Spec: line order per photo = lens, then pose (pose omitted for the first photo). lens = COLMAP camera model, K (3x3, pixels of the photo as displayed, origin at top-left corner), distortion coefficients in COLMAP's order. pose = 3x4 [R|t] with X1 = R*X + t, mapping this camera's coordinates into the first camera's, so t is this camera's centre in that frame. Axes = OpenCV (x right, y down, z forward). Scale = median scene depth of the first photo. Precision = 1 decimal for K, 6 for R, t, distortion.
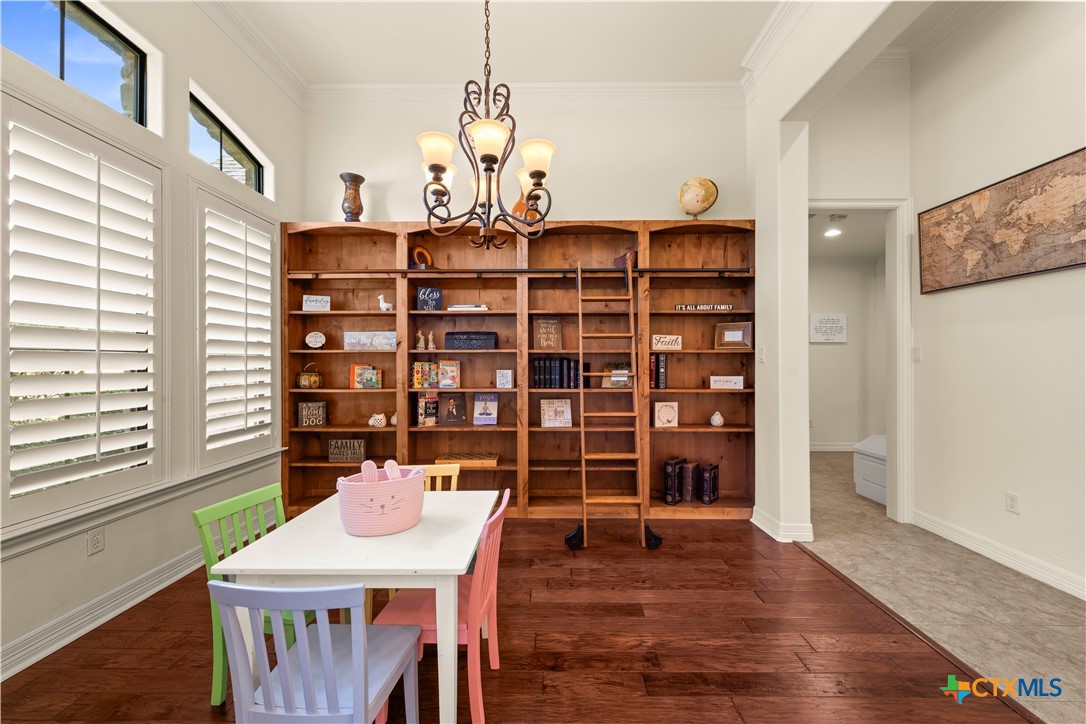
lens RADIAL K [[427.2, 0, 550.0], [0, 427.2, 362.7], [0, 0, 1]] dist [-0.000473, -0.000101]
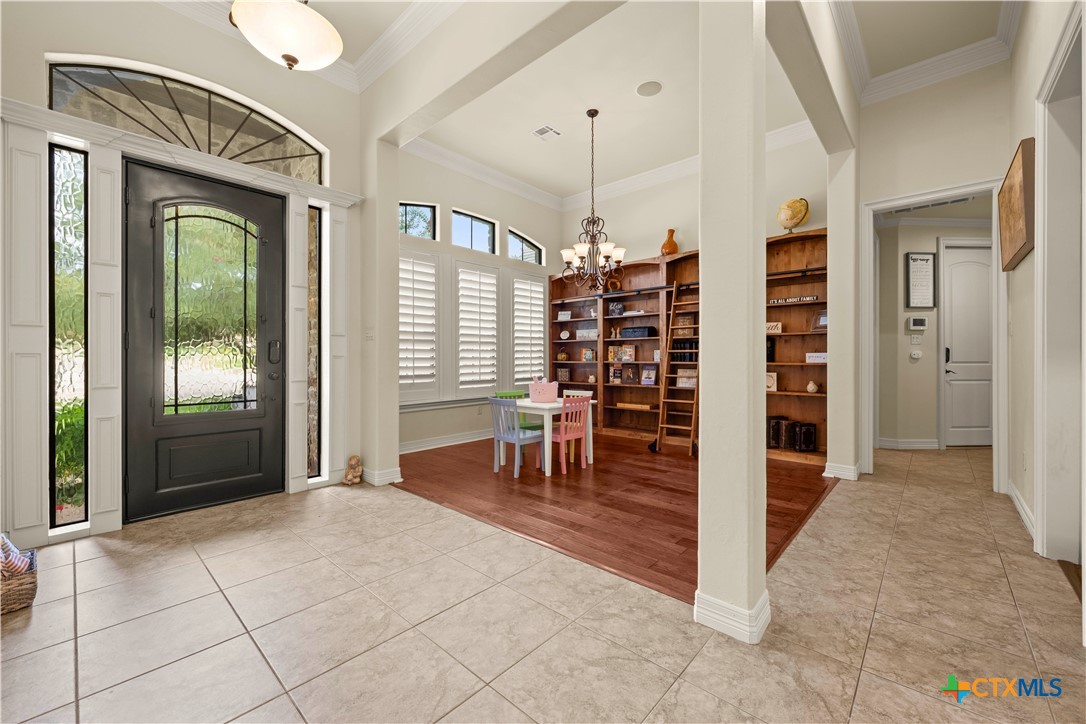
lens RADIAL K [[429.6, 0, 547.9], [0, 429.6, 356.4], [0, 0, 1]] dist [0.000705, 0.000089]
pose [[0.750429, -0.001623, -0.660950, 0.655363], [0.002177, 0.999998, 0.000017, 0.040669], [0.660948, -0.001452, 0.750430, -0.472643]]
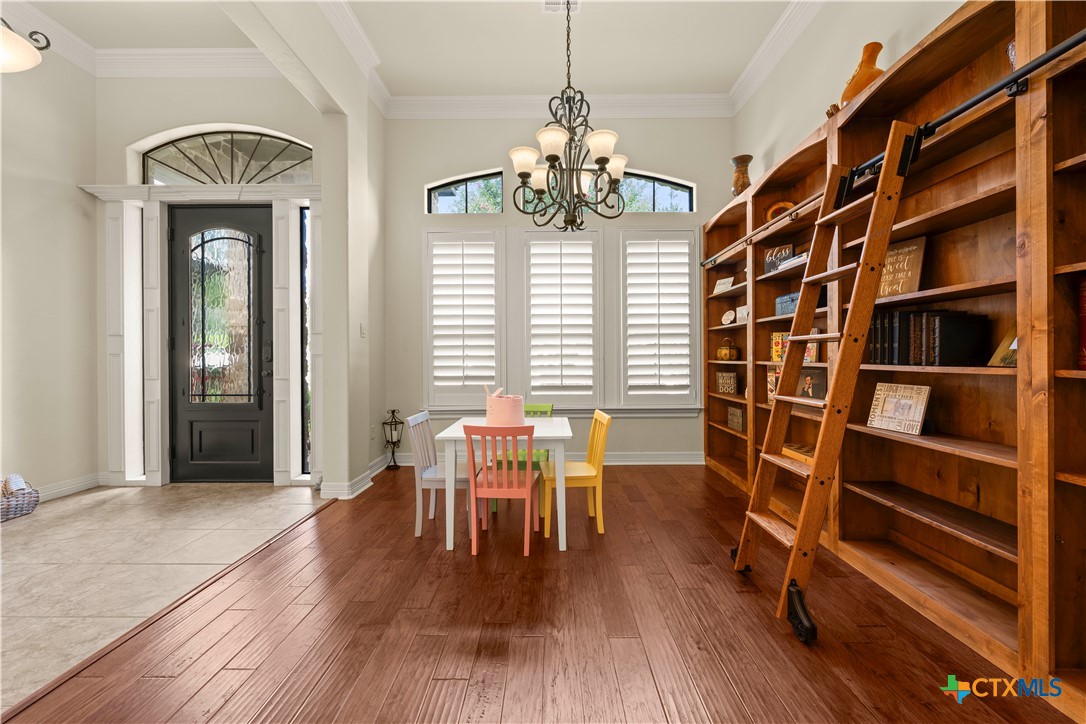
lens RADIAL K [[429.6, 0, 547.9], [0, 429.6, 356.4], [0, 0, 1]] dist [0.000705, 0.000089]
pose [[0.007147, 0.001938, -0.999973, 0.600884], [0.007154, 0.999972, 0.001990, 0.044586], [0.999949, -0.007168, 0.007133, 0.527972]]
